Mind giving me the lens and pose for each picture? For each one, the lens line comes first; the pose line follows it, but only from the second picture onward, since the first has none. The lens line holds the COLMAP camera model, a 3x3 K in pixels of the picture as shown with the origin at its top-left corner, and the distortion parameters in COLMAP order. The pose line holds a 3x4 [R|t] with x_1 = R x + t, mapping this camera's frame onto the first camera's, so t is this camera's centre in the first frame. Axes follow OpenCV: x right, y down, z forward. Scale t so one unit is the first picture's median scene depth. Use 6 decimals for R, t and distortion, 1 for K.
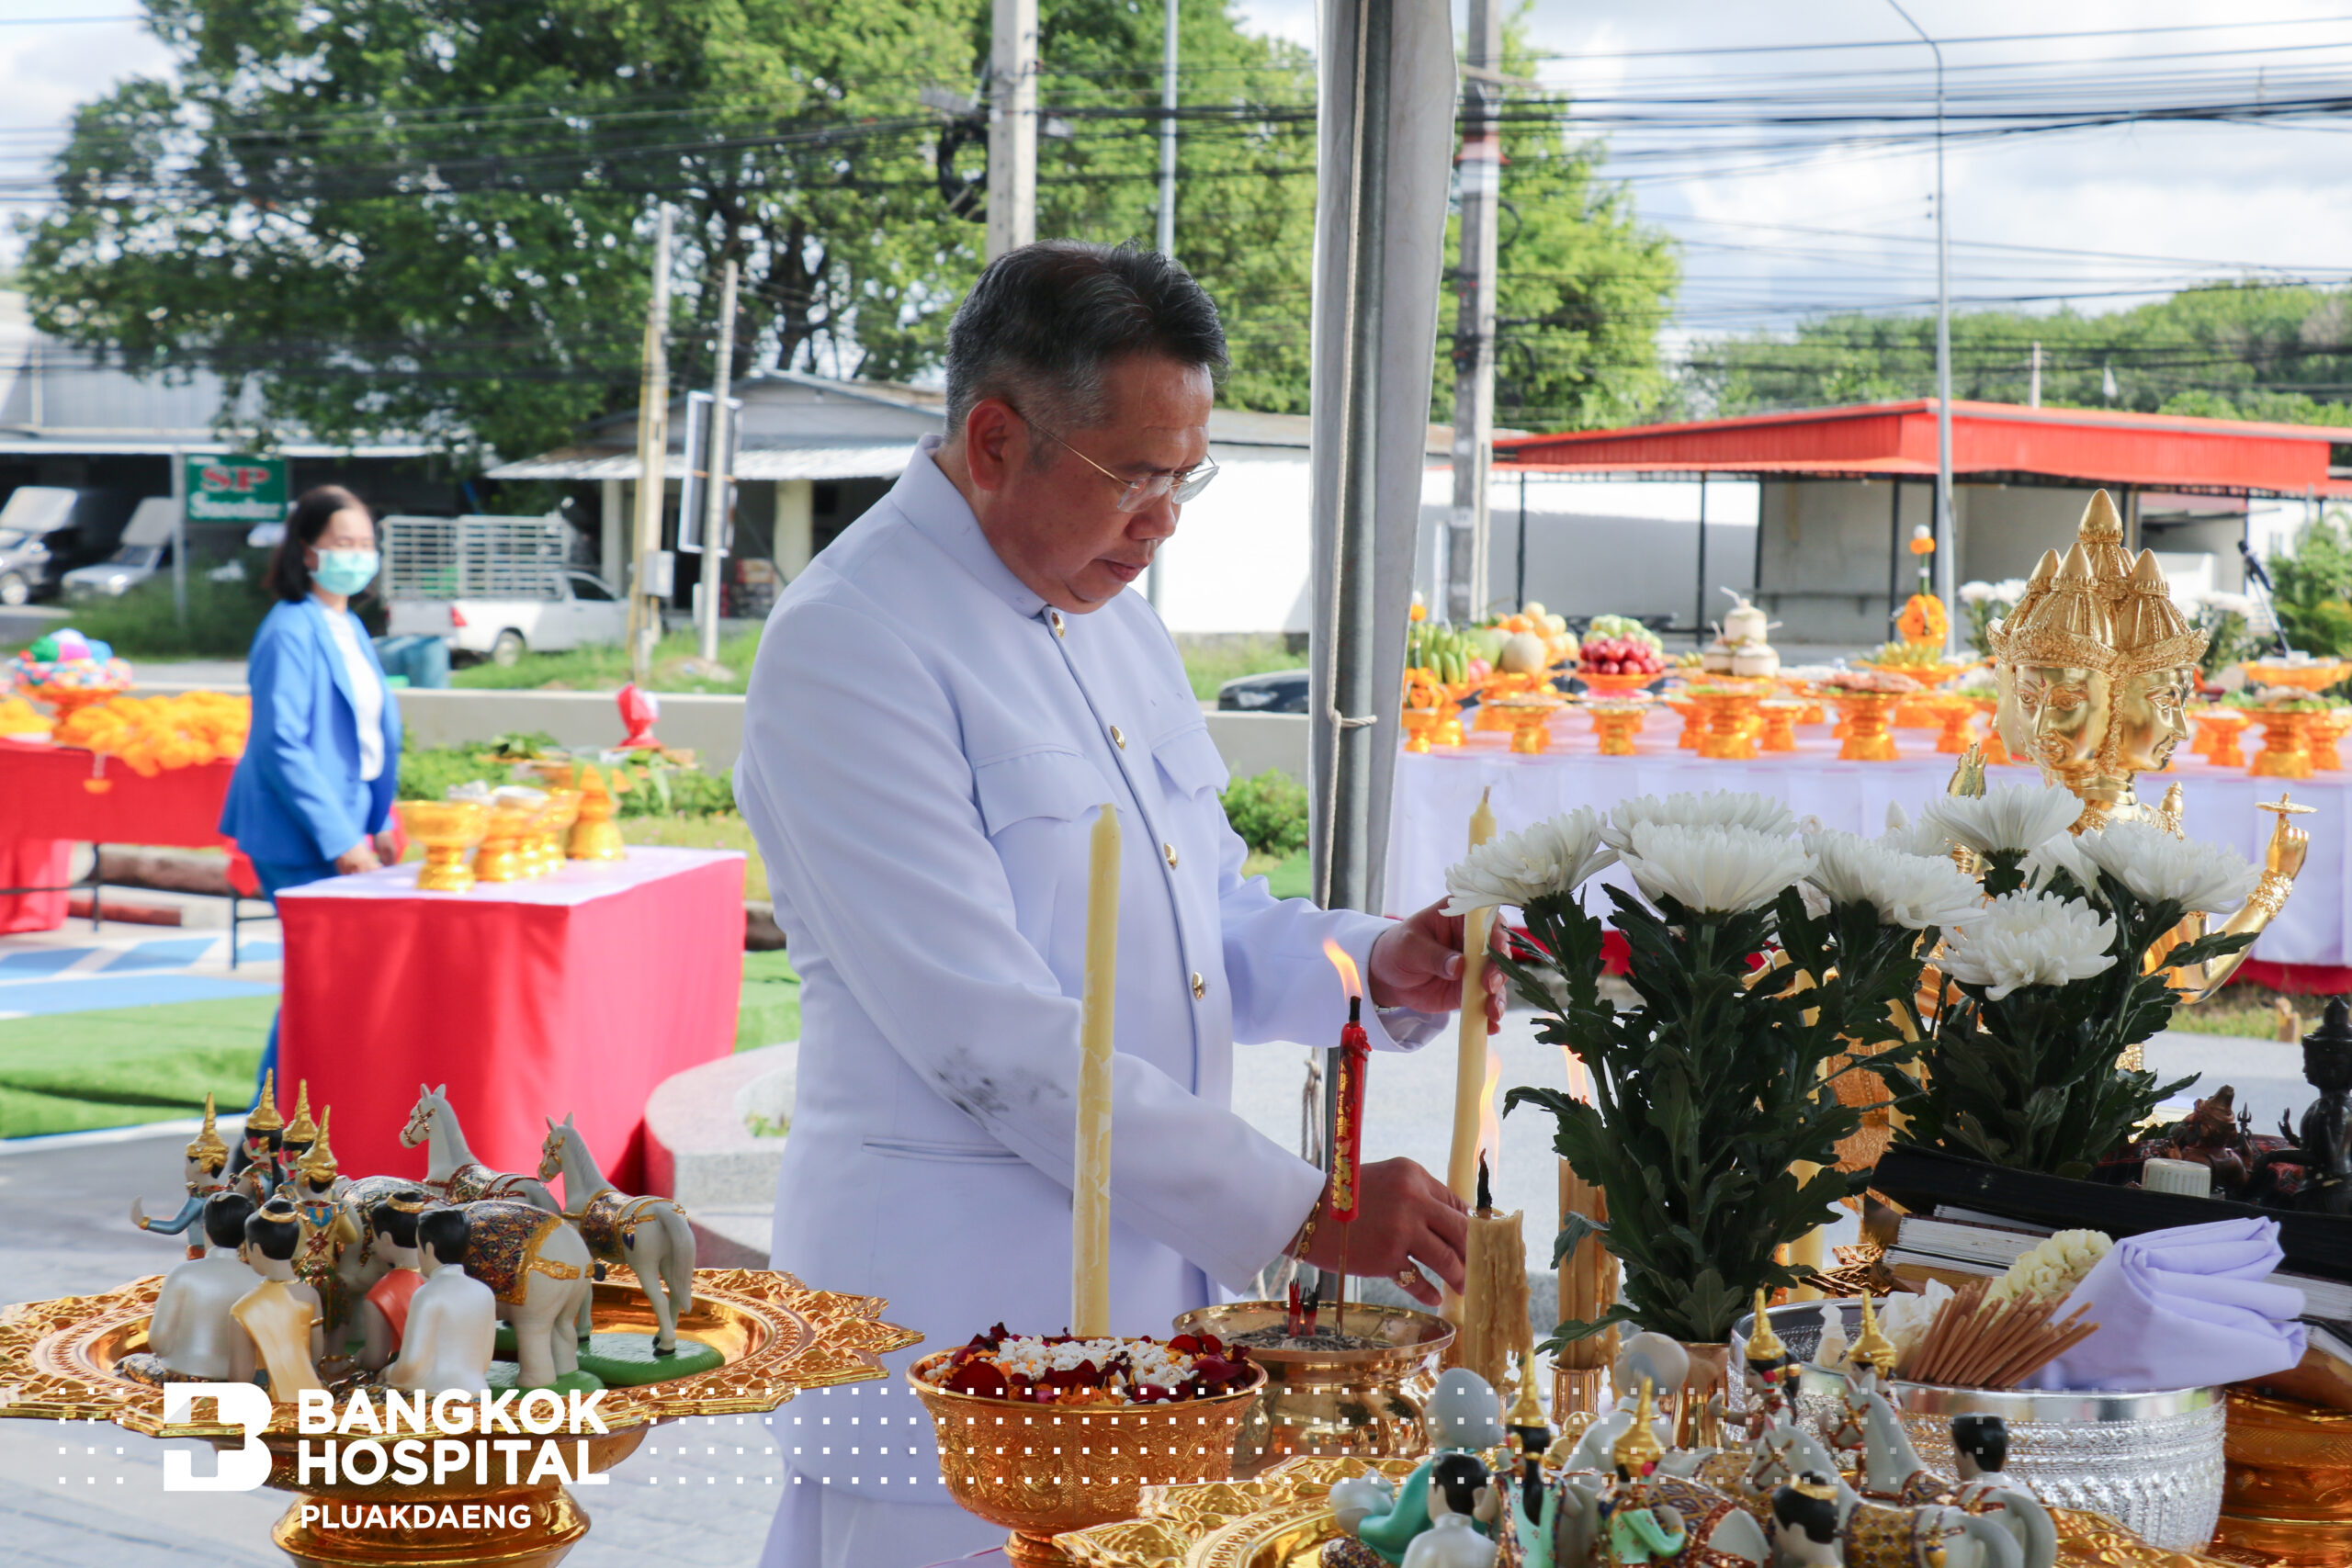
lens RADIAL K [[3803.3, 0, 1176.0], [0, 3803.3, 784.0], [0, 0, 1]] dist [0.080128, 0.566267]
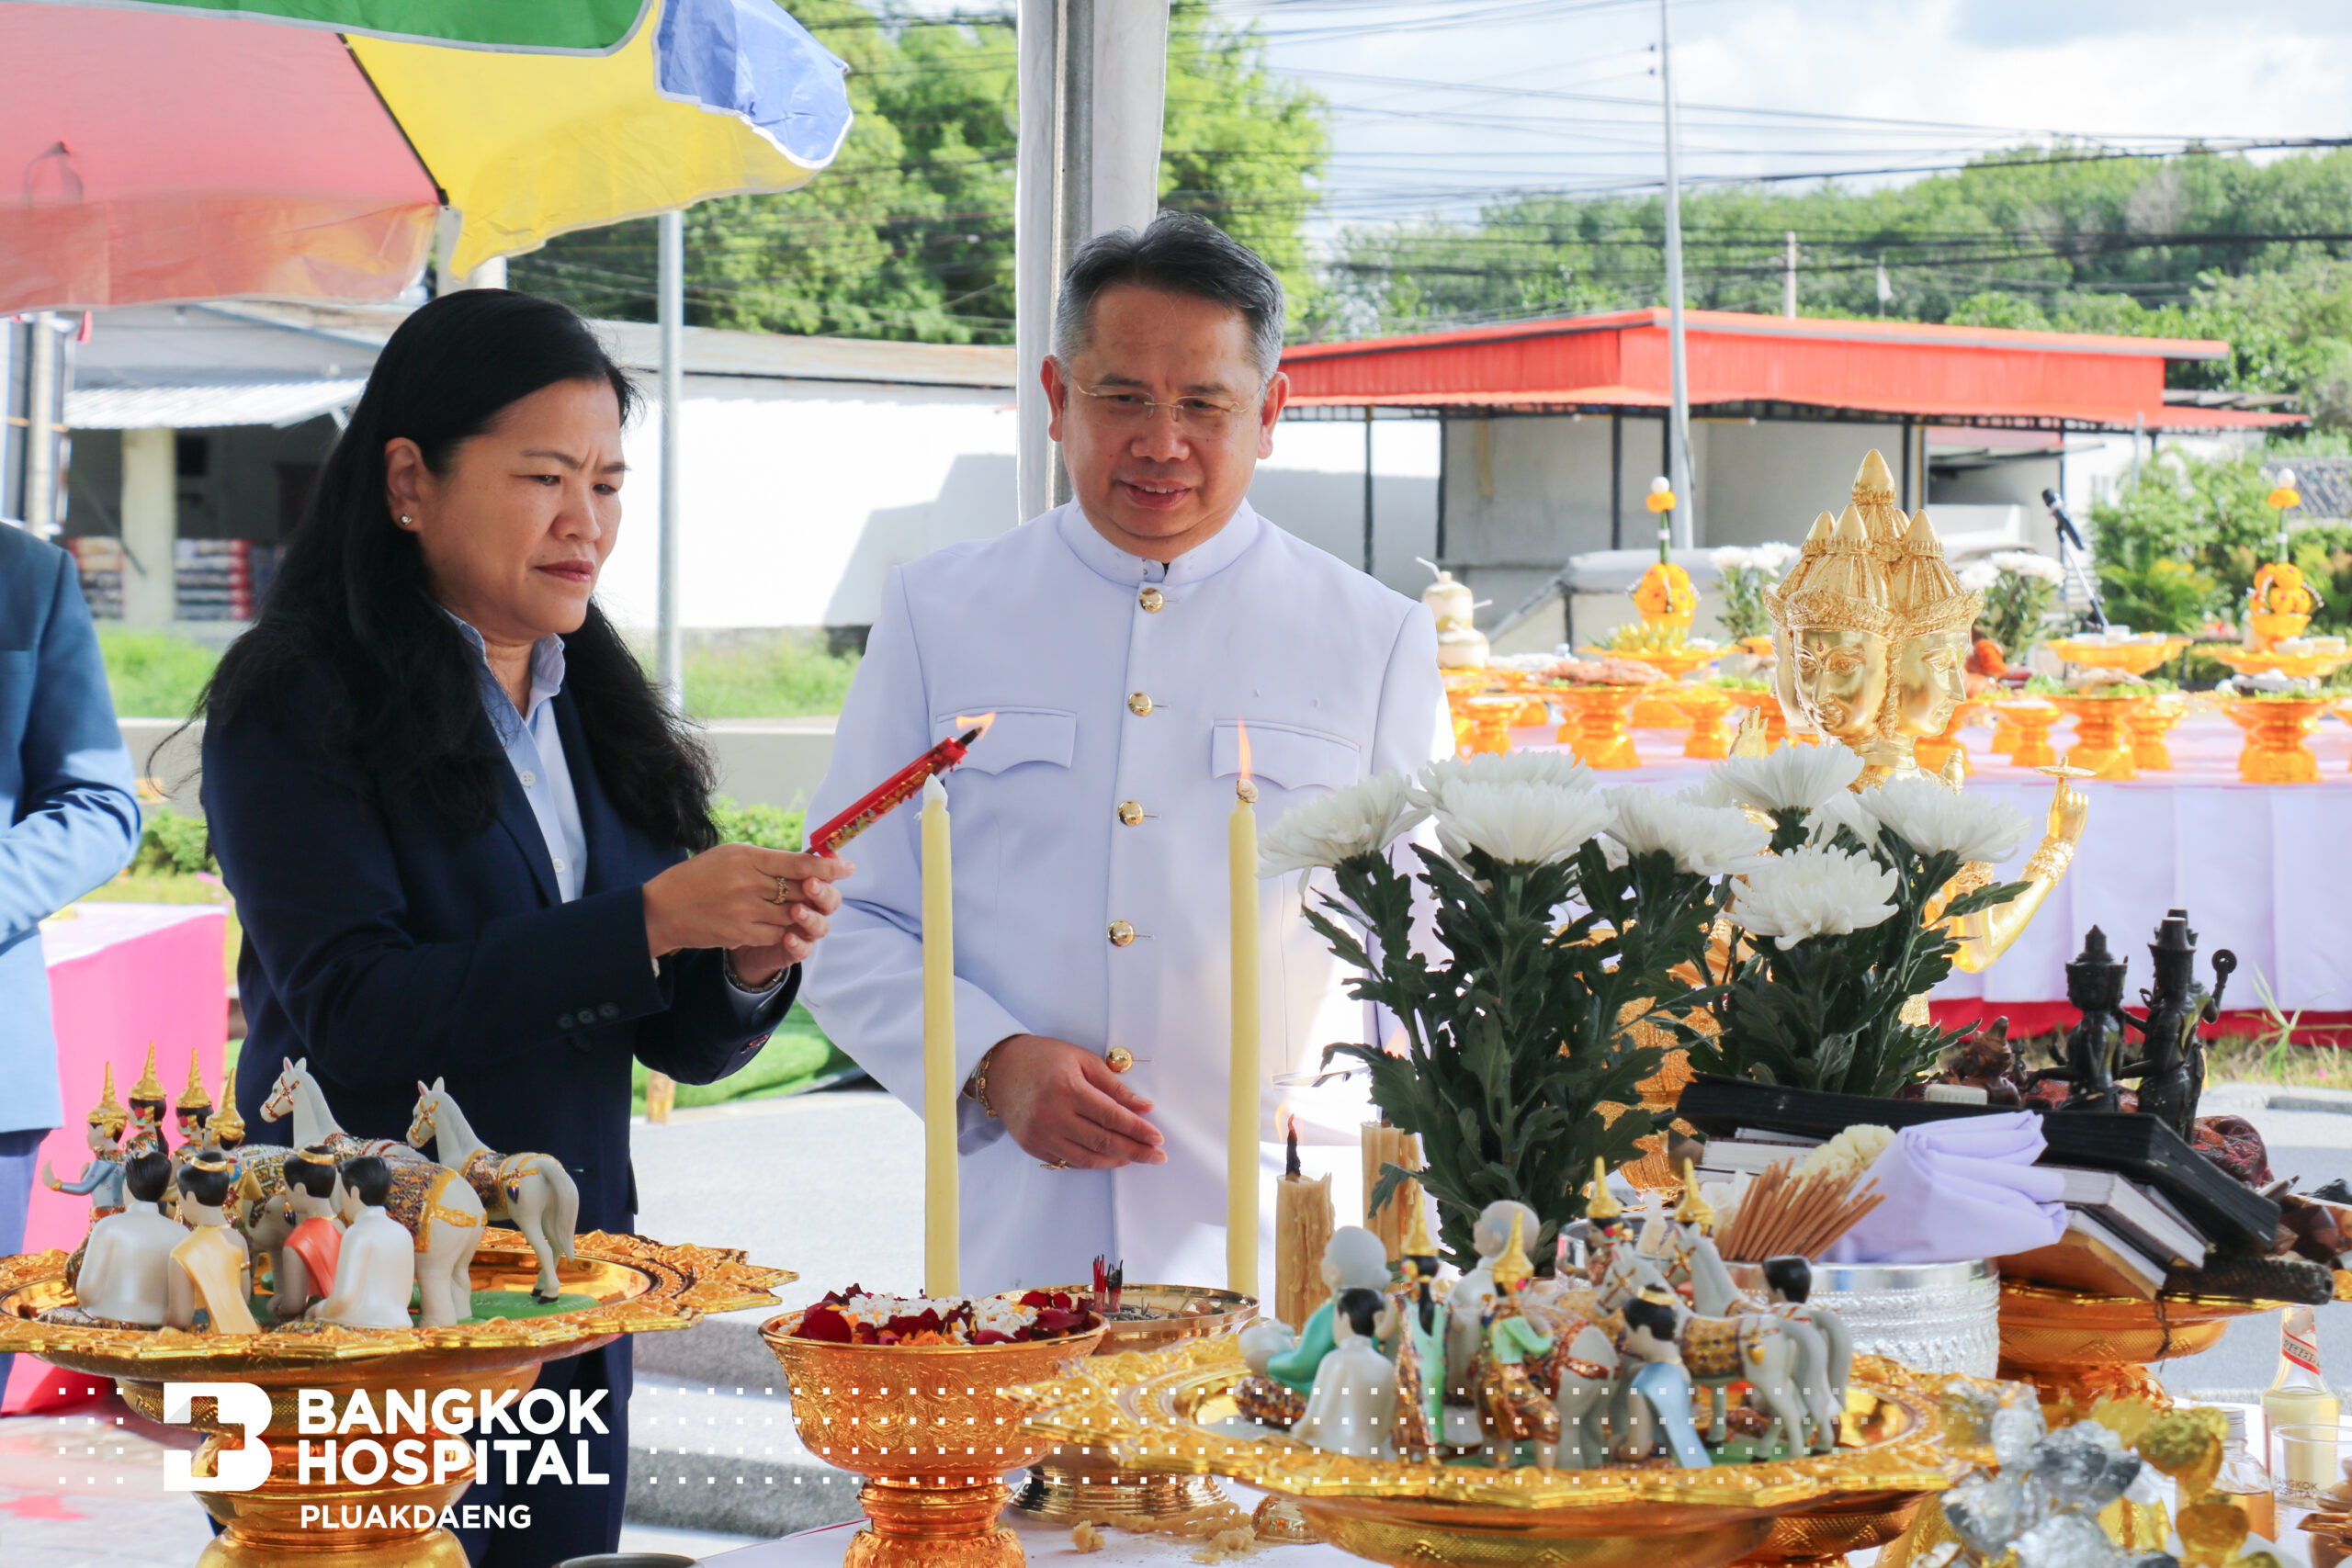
lens RADIAL K [[5249.3, 0, 1176.0], [0, 5249.3, 784.0], [0, 0, 1]] dist [0.349507, 0.141399]
pose [[0.994445, -0.020440, 0.103256, -0.023697], [0.021490, 0.999728, -0.009062, 0.005223], [-0.103043, 0.011231, 0.994614, -0.099690]]
